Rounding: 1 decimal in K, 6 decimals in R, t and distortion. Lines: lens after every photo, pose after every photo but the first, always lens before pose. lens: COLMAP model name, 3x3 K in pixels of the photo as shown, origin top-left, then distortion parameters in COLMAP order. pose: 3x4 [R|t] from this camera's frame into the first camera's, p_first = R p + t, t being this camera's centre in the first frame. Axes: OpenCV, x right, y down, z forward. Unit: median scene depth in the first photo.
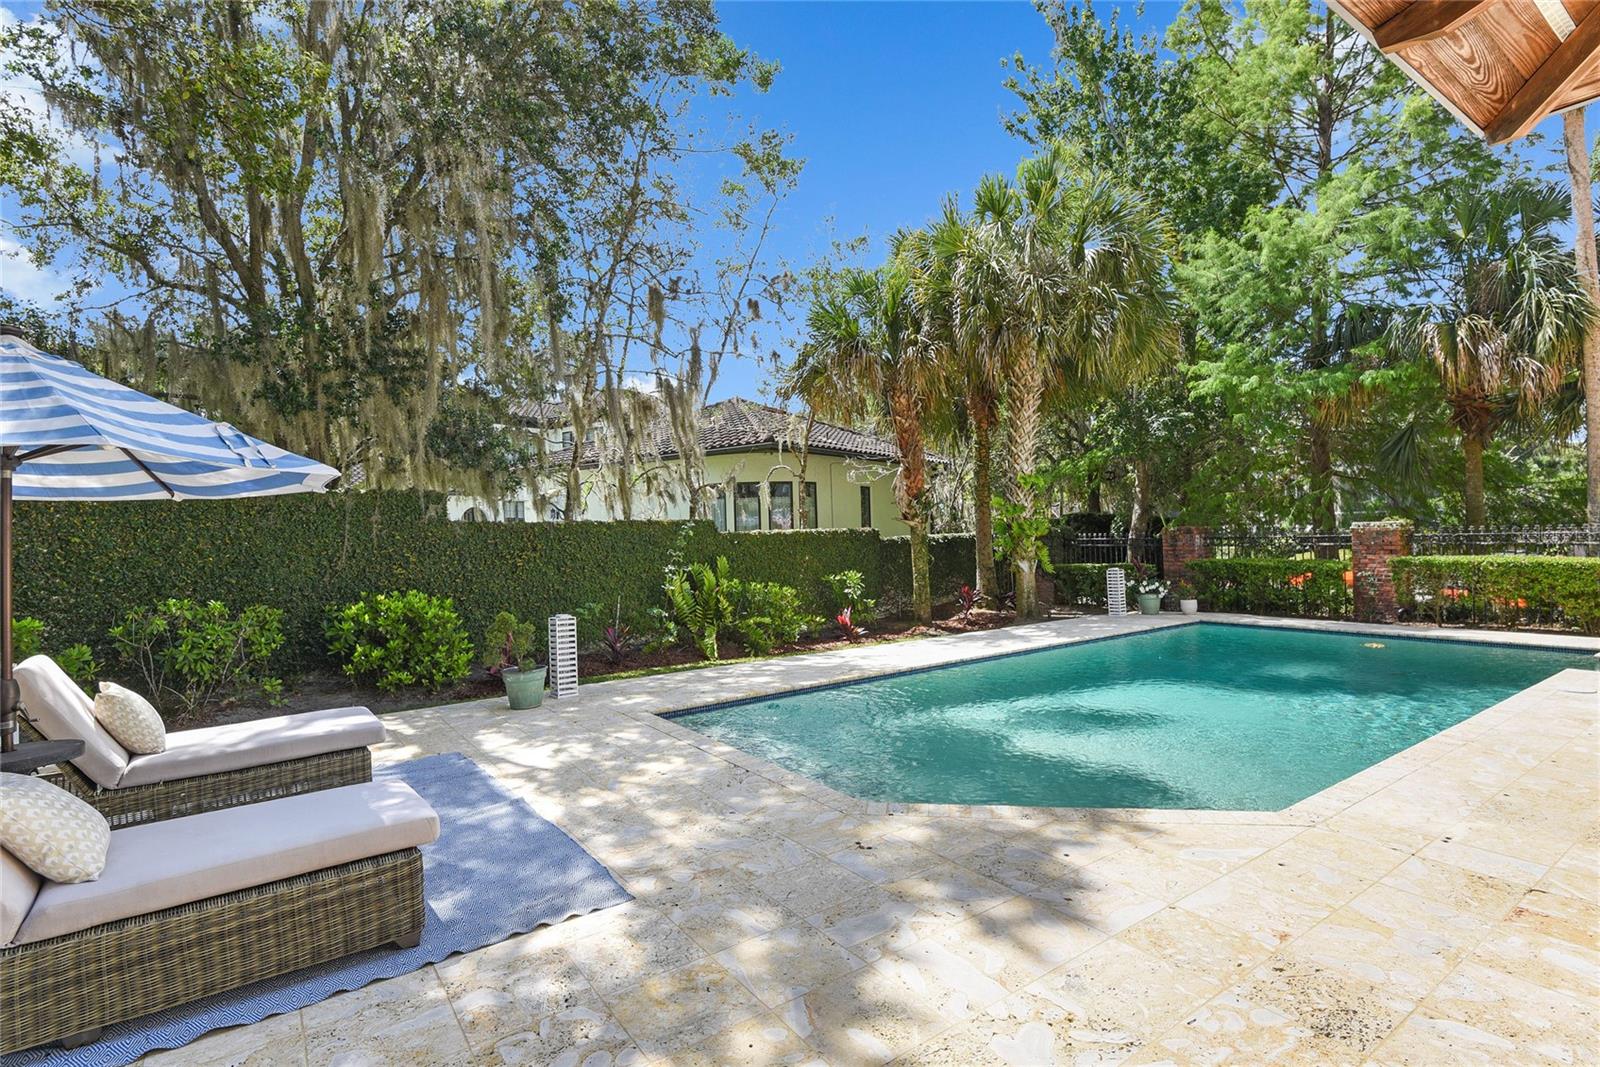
lens RADIAL K [[781.8, 0, 800.0], [0, 781.8, 533.5], [0, 0, 1]] dist [0.000506, -0.009589]
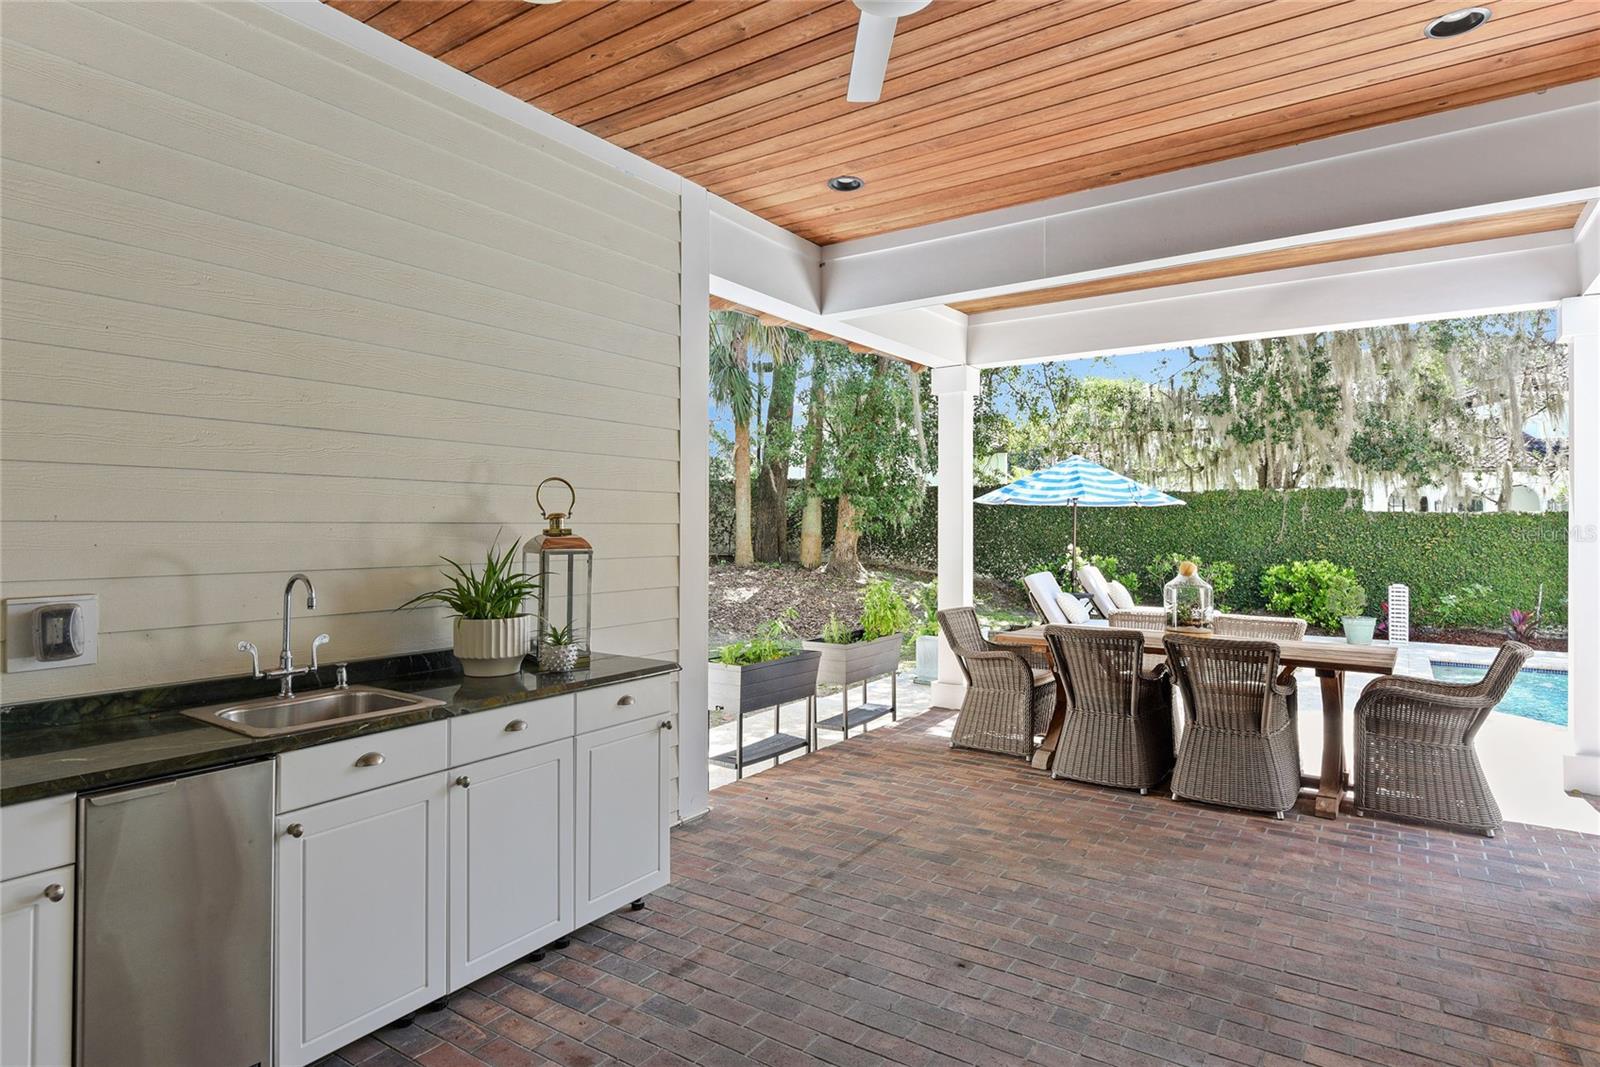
lens RADIAL K [[852.8, 0, 803.4], [0, 852.8, 524.8], [0, 0, 1]] dist [0.032698, -0.018644]
pose [[0.349878, 0.035772, -0.936112, 0.643578], [-0.015783, 0.999354, 0.032290, -0.027881], [0.936662, 0.003477, 0.350216, -0.433438]]
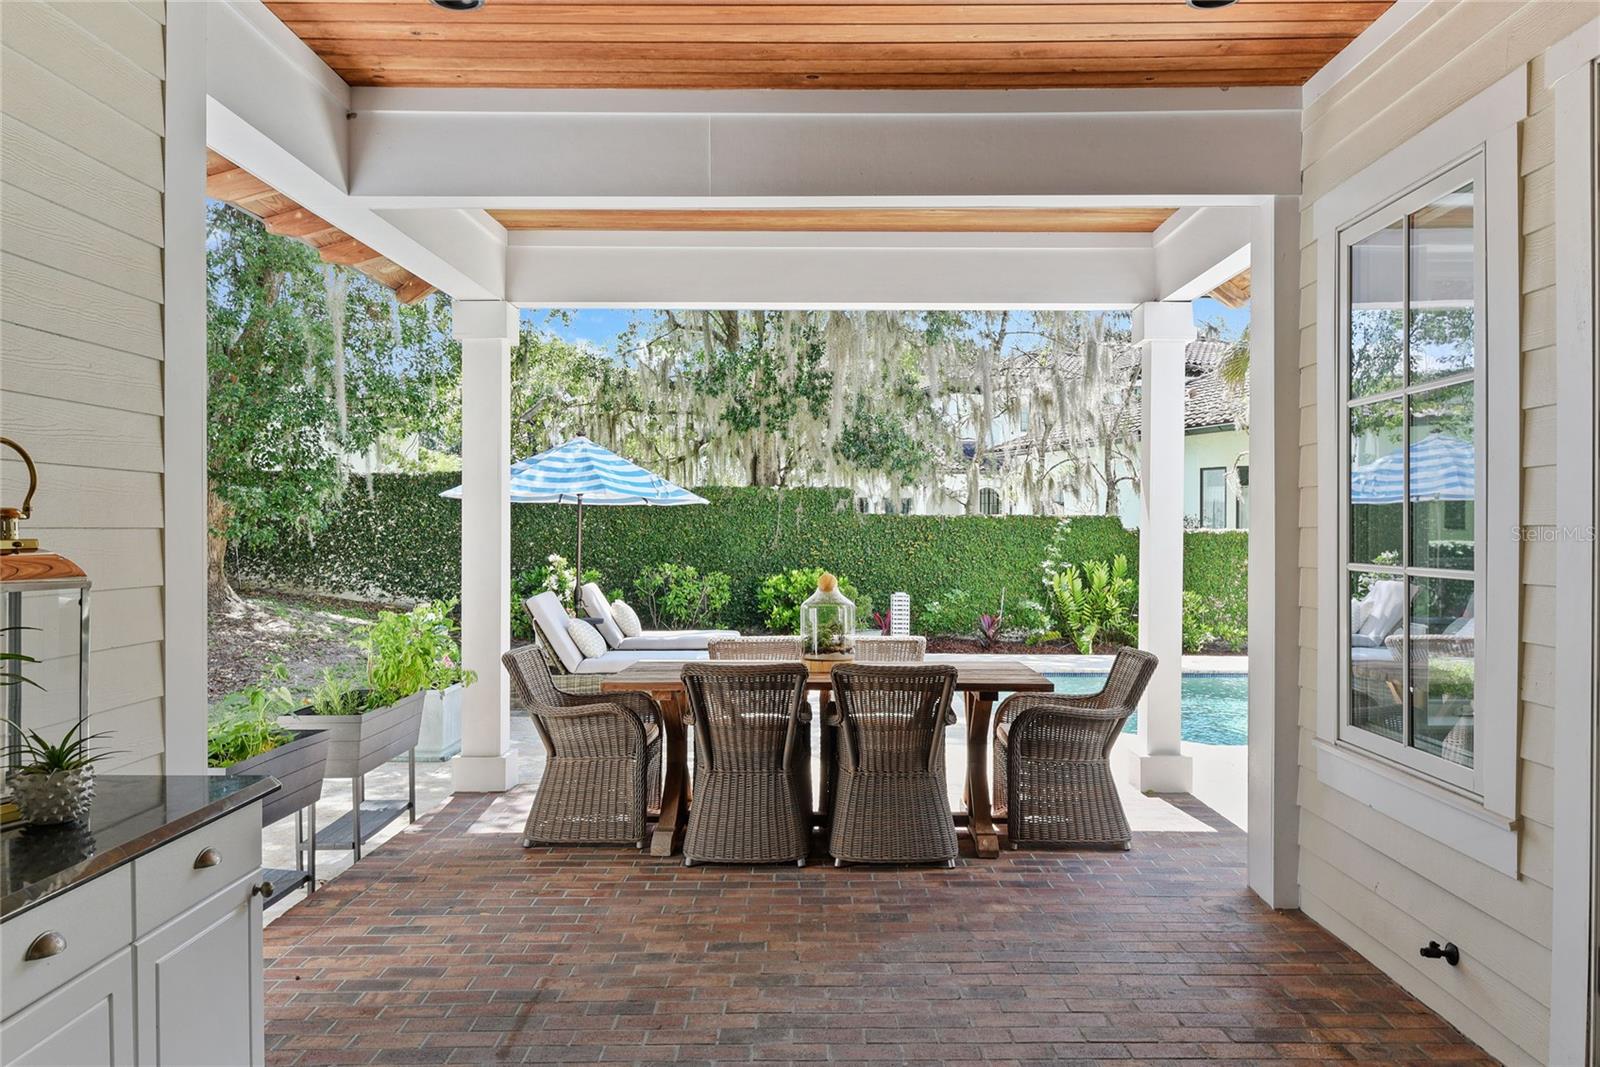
lens RADIAL K [[1132.5, 0, 797.3], [0, 1132.5, 549.0], [0, 0, 1]] dist [0.033682, -0.043075]
pose [[0.811786, 0.046131, -0.582130, 0.543350], [-0.030295, 0.998859, 0.036908, -0.024822], [0.583169, -0.012325, 0.812258, -0.505404]]
